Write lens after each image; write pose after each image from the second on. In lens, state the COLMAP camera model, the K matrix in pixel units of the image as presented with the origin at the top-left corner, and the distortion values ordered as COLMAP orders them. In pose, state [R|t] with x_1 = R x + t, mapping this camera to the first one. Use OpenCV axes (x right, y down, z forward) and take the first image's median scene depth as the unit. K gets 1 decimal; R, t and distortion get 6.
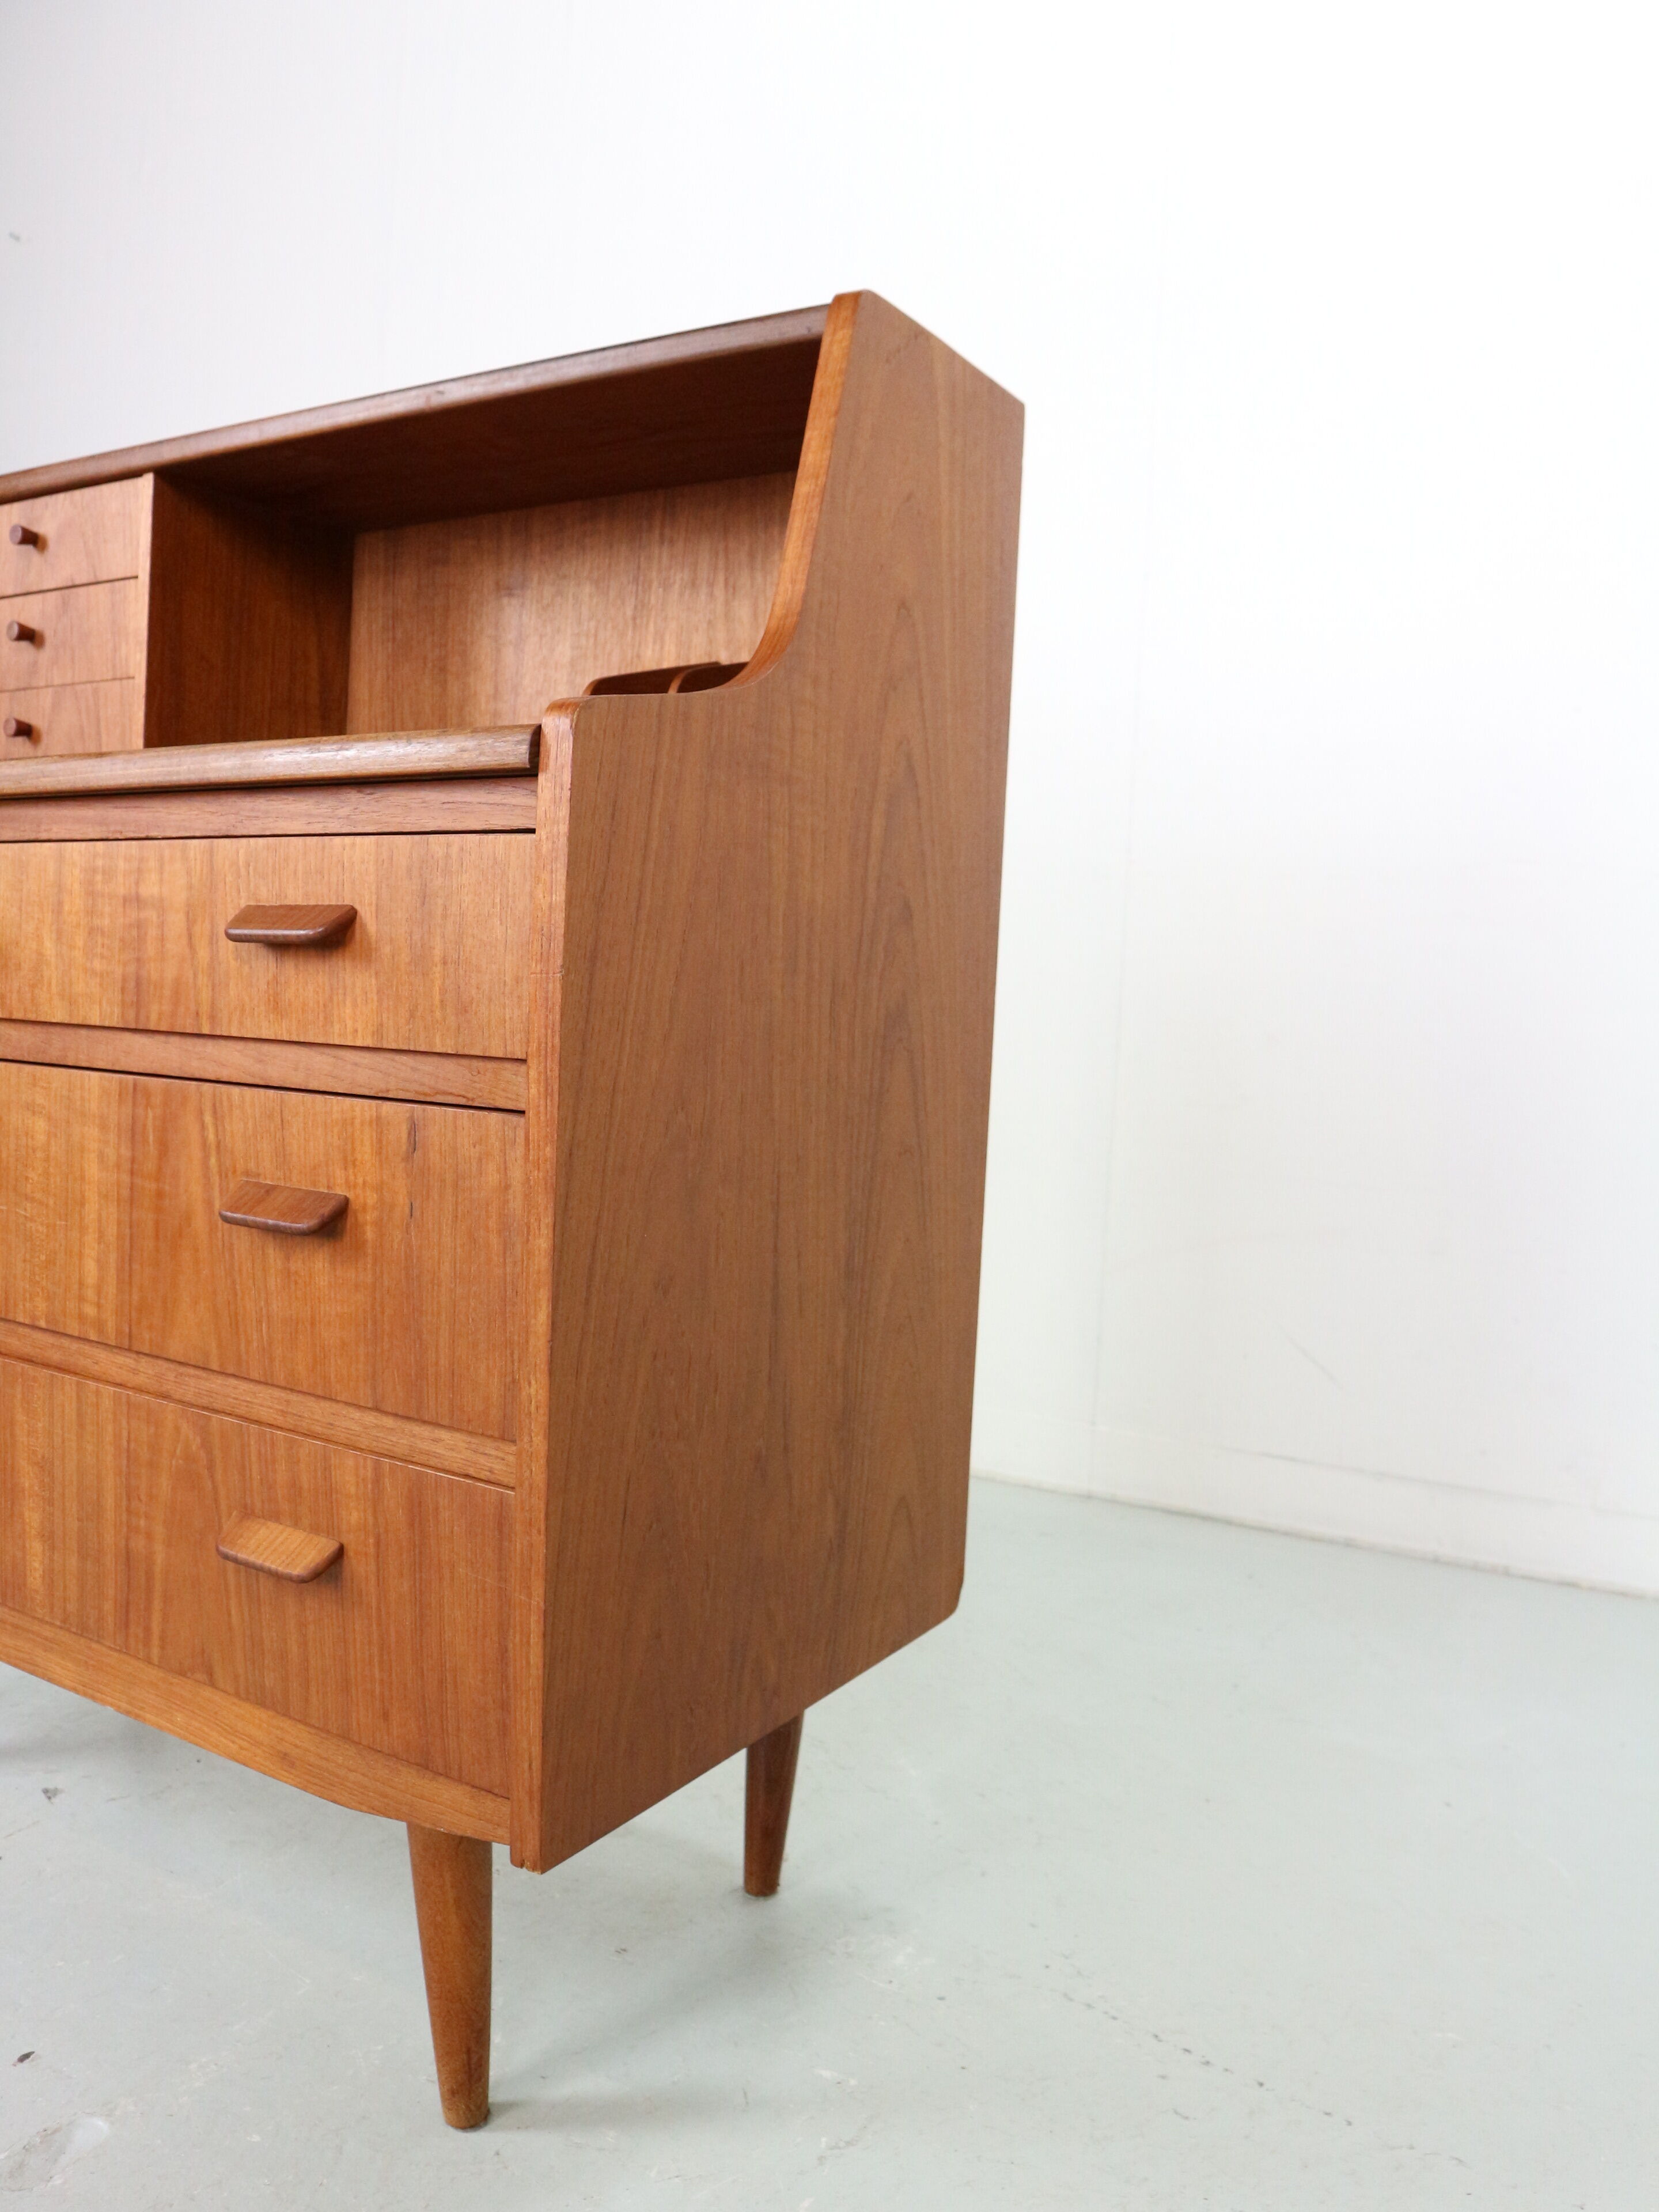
lens RADIAL K [[1725.3, 0, 859.5], [0, 1725.3, 1117.8], [0, 0, 1]] dist [-0.136223, 0.098392]
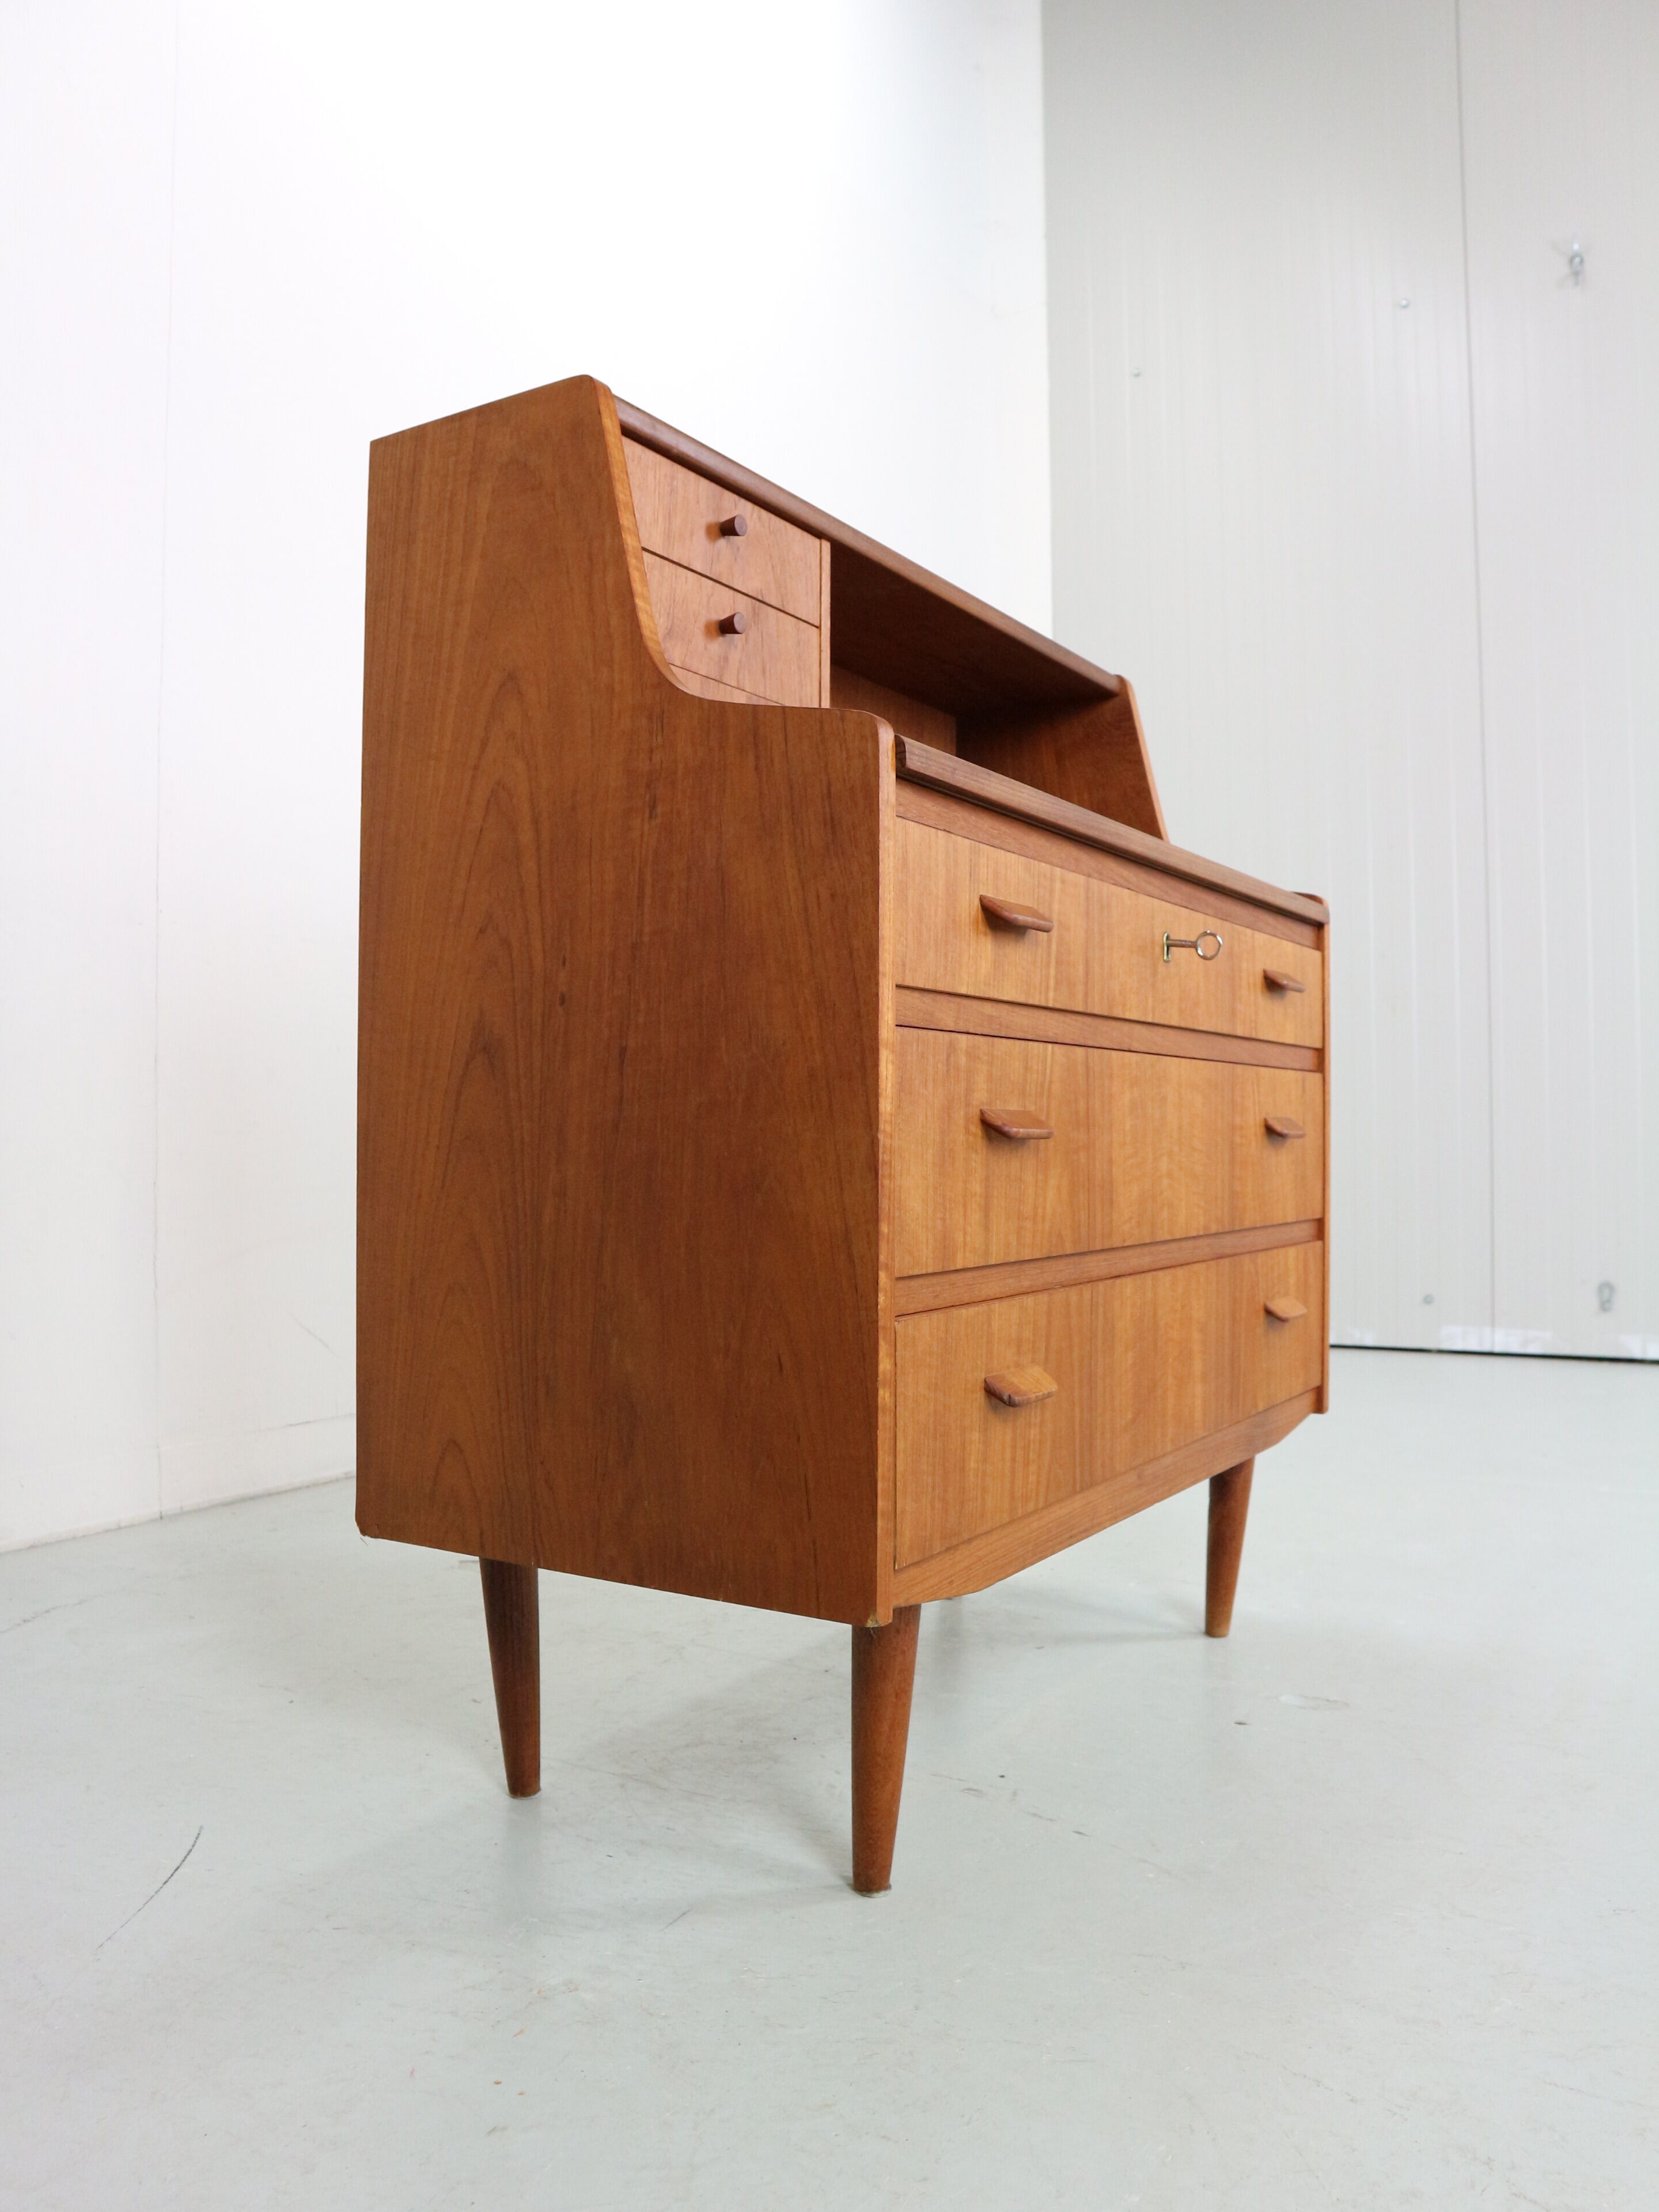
lens RADIAL K [[1725.3, 0, 835.6], [0, 1725.3, 1122.1], [0, 0, 1]] dist [-0.136223, 0.098392]
pose [[0.034417, -0.038055, 0.998683, -2.067640], [0.075059, 0.996551, 0.035387, -0.054594], [-0.996585, 0.073743, 0.037154, 1.292141]]
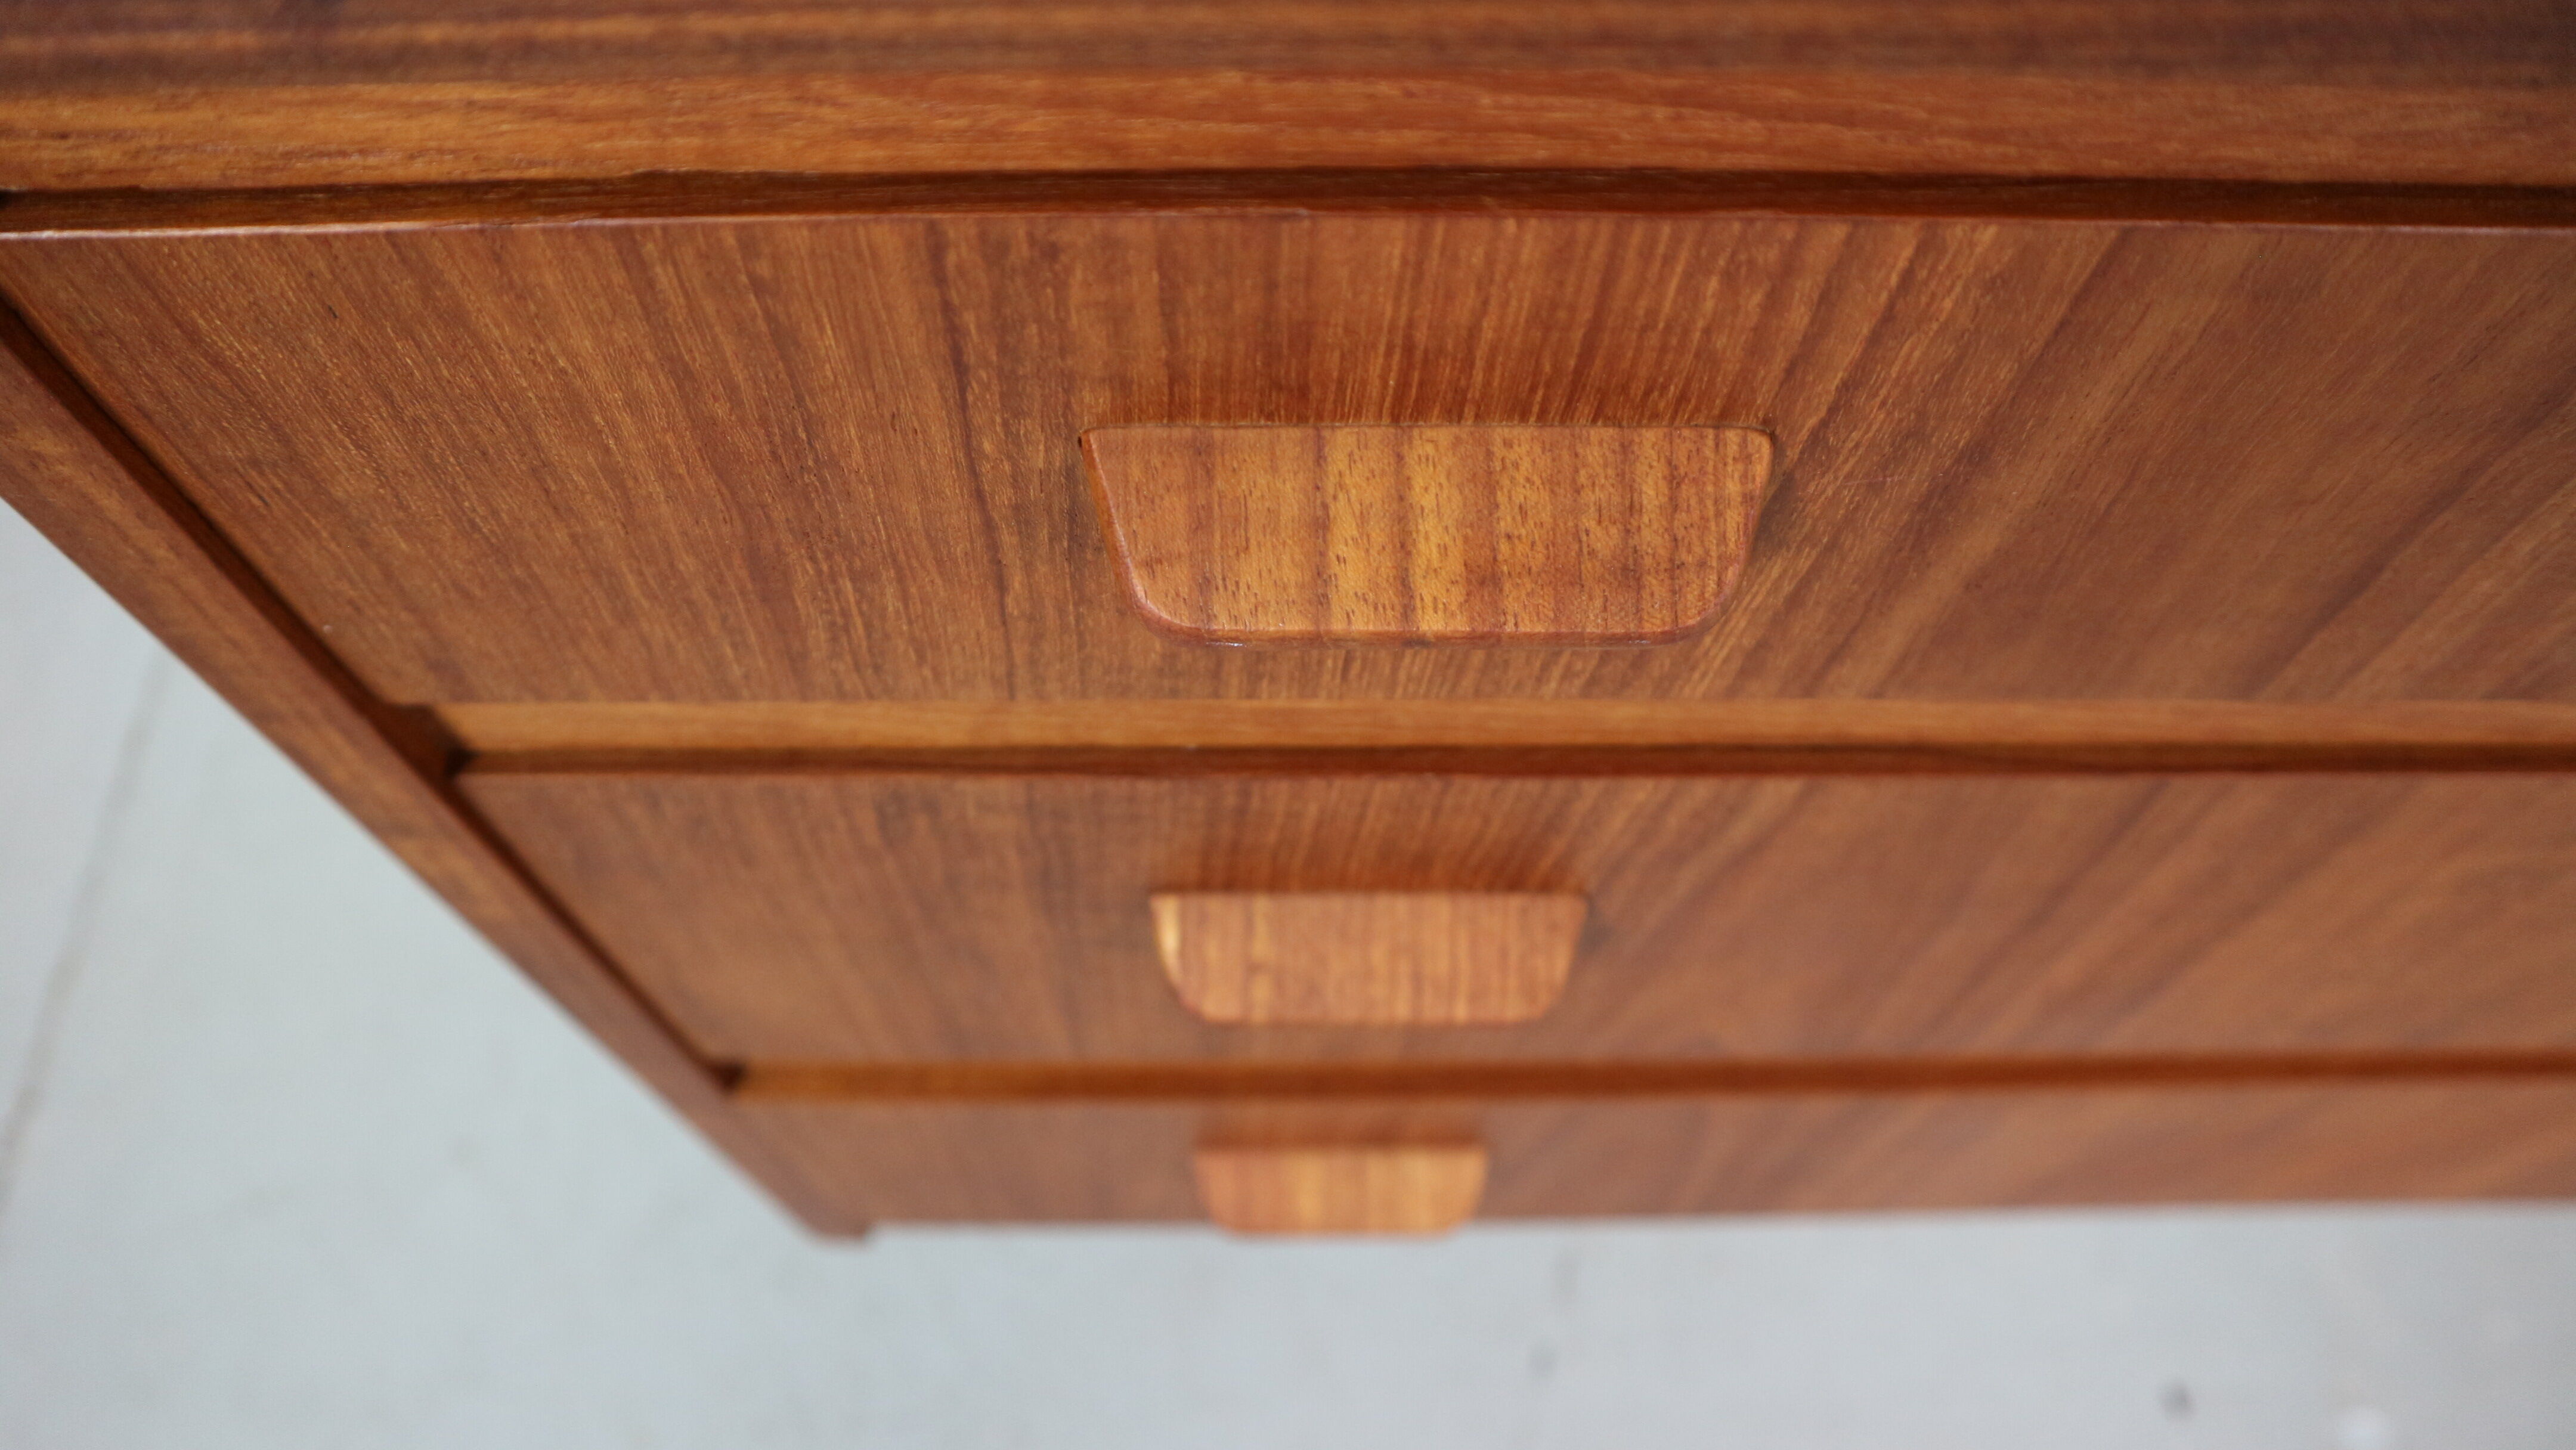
lens RADIAL K [[1783.7, 0, 1288.4], [0, 1783.7, 721.9], [0, 0, 1]] dist [-0.107092, 0.054657]
pose [[0.860835, -0.467936, 0.199997, -0.902157], [0.074071, 0.504042, 0.860497, -0.330650], [-0.503465, -0.725932, 0.468558, 1.083102]]
